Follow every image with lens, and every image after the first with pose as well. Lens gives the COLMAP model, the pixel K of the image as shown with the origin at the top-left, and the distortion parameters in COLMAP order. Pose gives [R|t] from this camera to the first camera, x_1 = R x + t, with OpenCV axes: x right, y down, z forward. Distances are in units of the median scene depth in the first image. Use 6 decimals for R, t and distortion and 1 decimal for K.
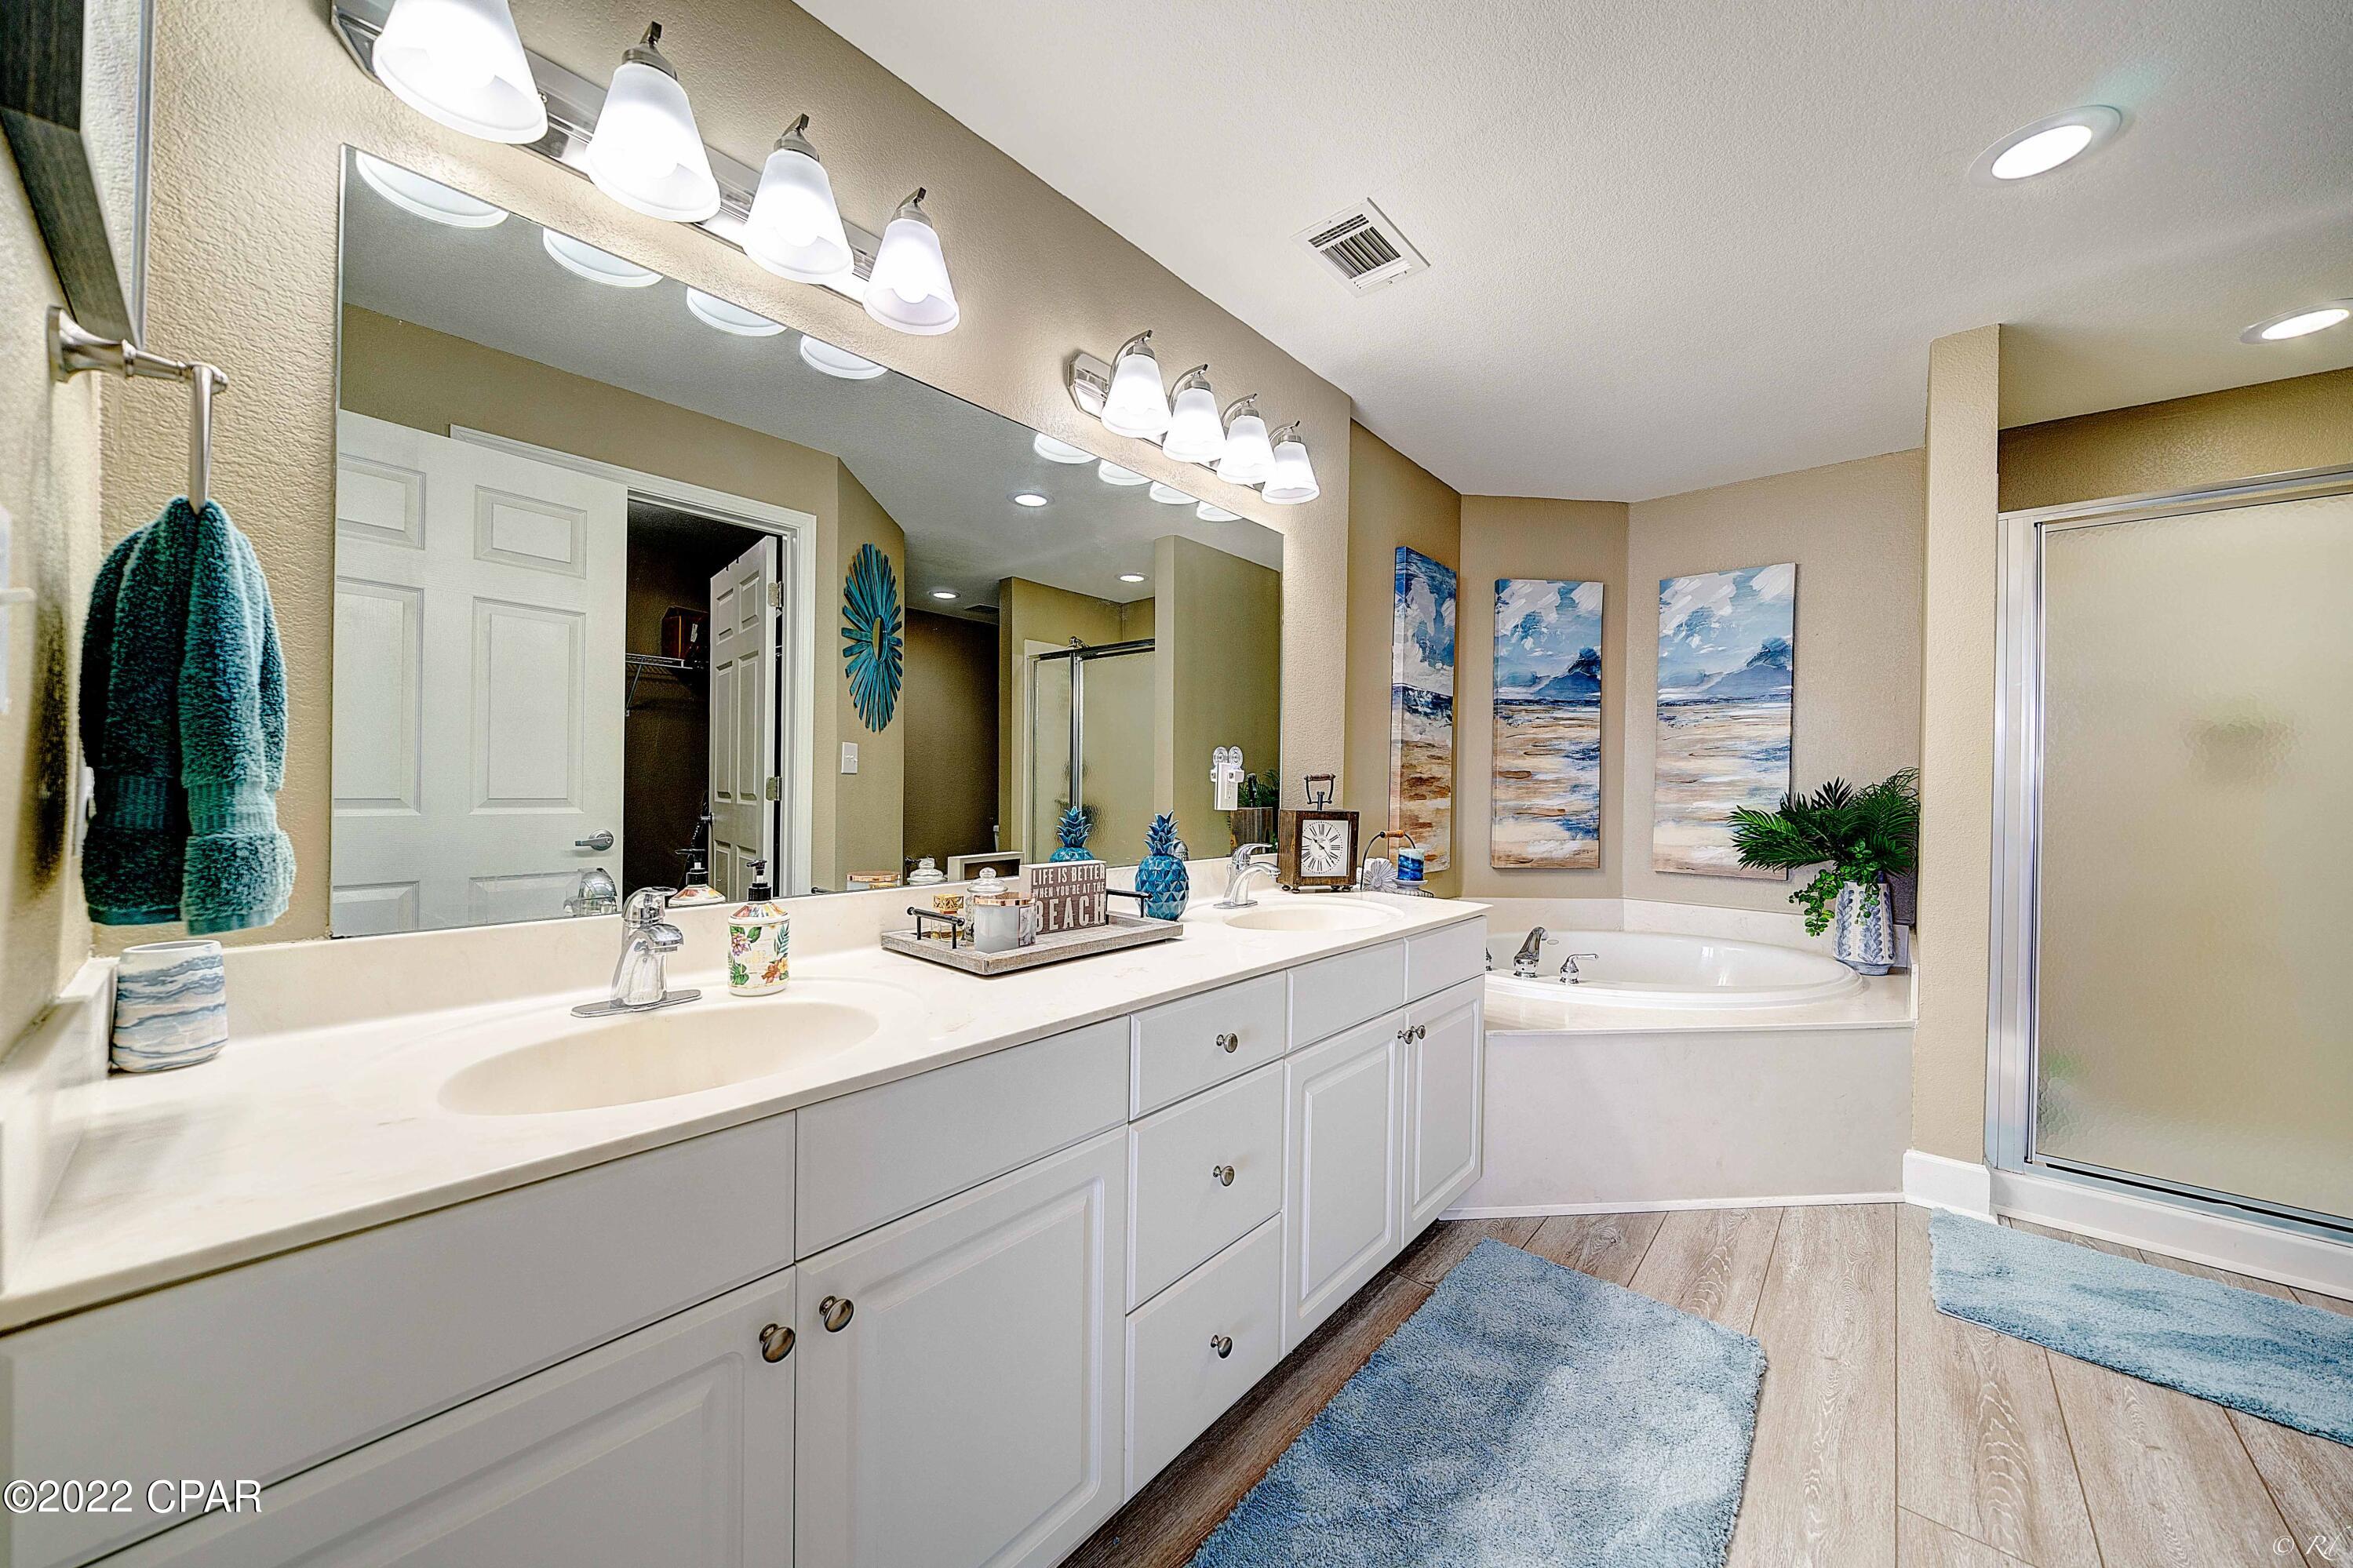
lens RADIAL K [[807.5, 0, 1180.9], [0, 807.5, 788.6], [0, 0, 1]] dist [-0.005730, 0.000379]
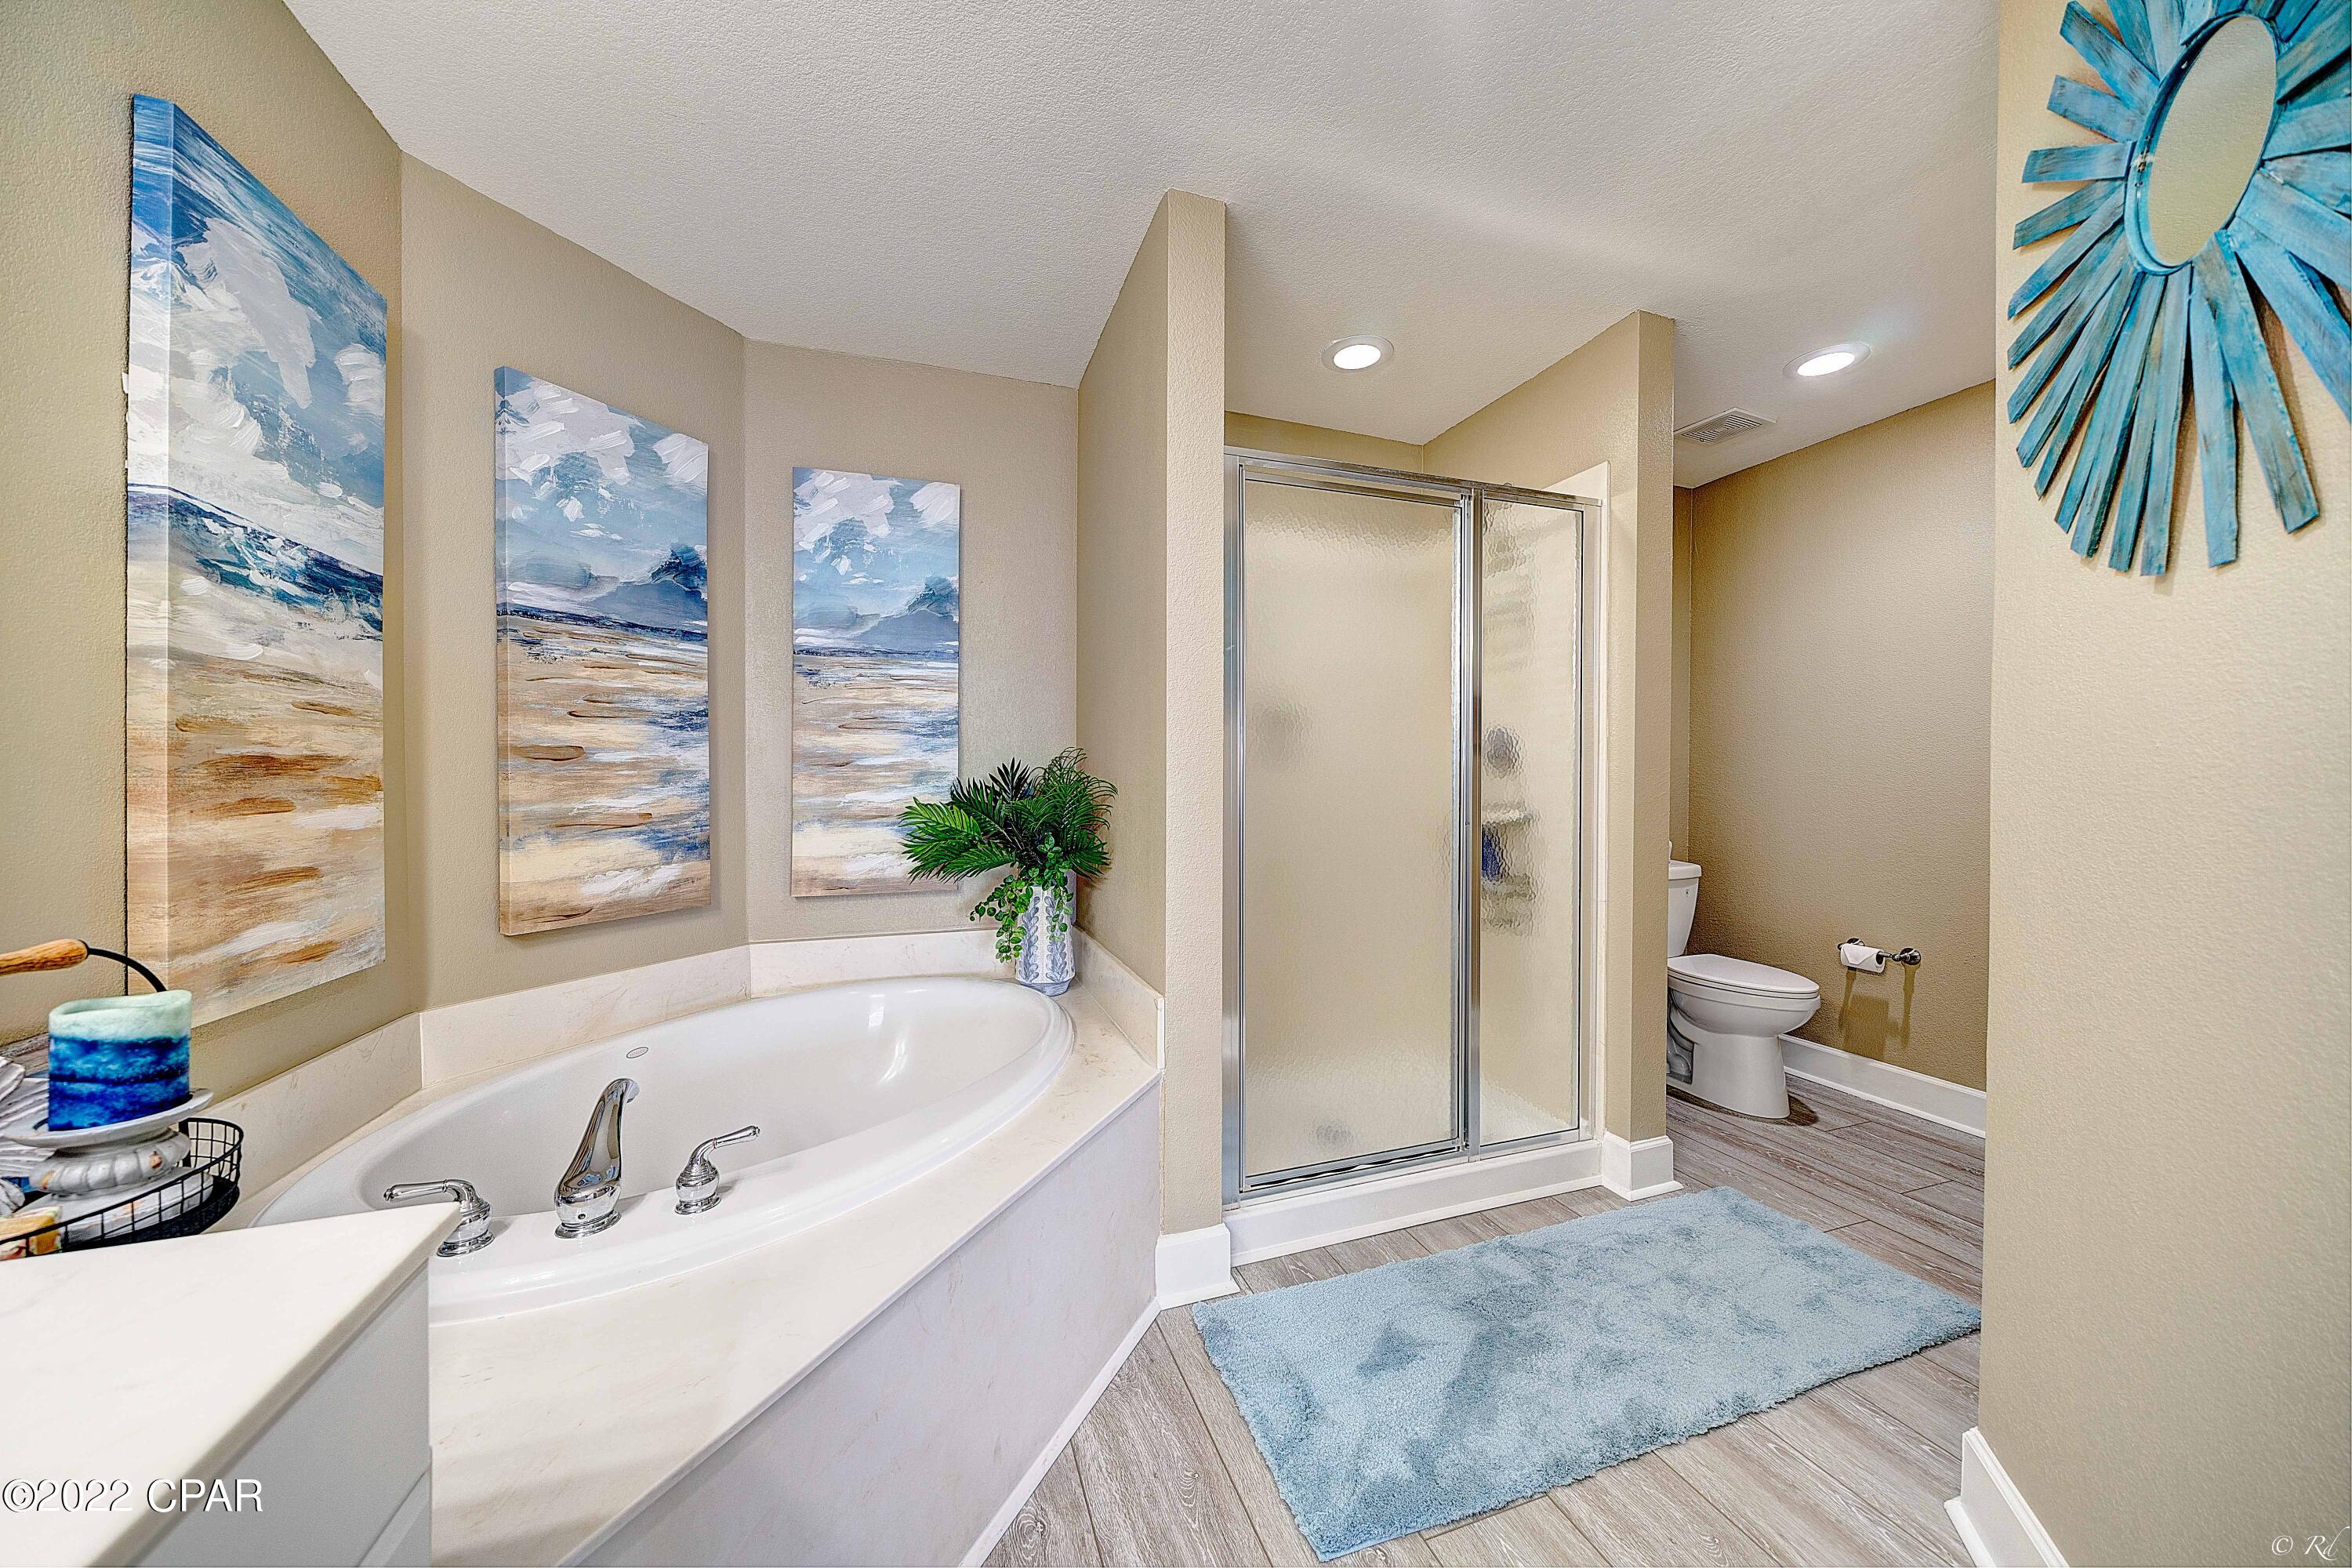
lens RADIAL K [[807.3, 0, 1179.0], [0, 807.3, 781.2], [0, 0, 1]] dist [-0.005730, 0.000379]
pose [[0.495236, -0.021163, 0.868501, 0.172505], [0.014009, 0.999768, 0.016373, -0.001530], [-0.868645, 0.004058, 0.495418, 0.409800]]
